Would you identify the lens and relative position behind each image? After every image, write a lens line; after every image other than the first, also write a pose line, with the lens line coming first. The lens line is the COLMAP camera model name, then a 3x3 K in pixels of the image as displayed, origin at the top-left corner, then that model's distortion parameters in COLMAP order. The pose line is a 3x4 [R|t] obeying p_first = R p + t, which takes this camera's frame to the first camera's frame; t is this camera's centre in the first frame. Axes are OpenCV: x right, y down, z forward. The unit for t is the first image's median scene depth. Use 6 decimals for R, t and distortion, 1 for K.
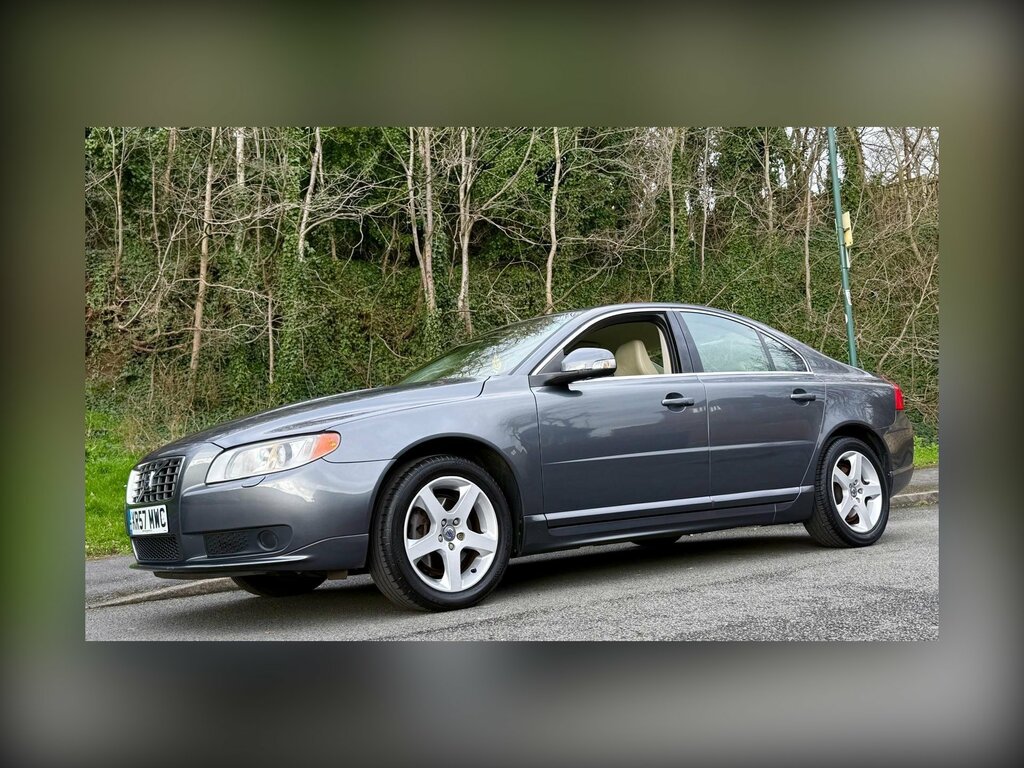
lens RADIAL K [[949.9, 0, 498.5], [0, 949.9, 330.7], [0, 0, 1]] dist [0.212024, -0.524428]
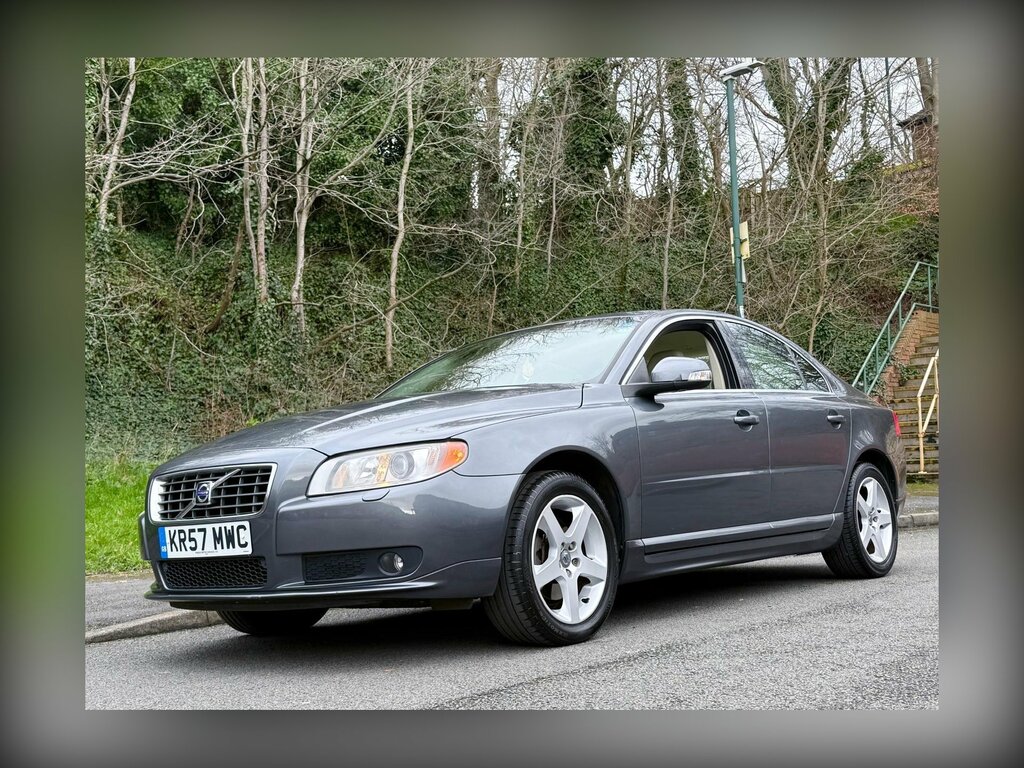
lens RADIAL K [[1110.8, 0, 511.5], [0, 1110.8, 372.4], [0, 0, 1]] dist [0.122714, -0.017407]
pose [[0.971821, 0.044017, 0.231573, -0.295490], [-0.051685, 0.998294, 0.027146, 0.011920], [-0.229984, -0.038350, 0.972439, 0.013134]]
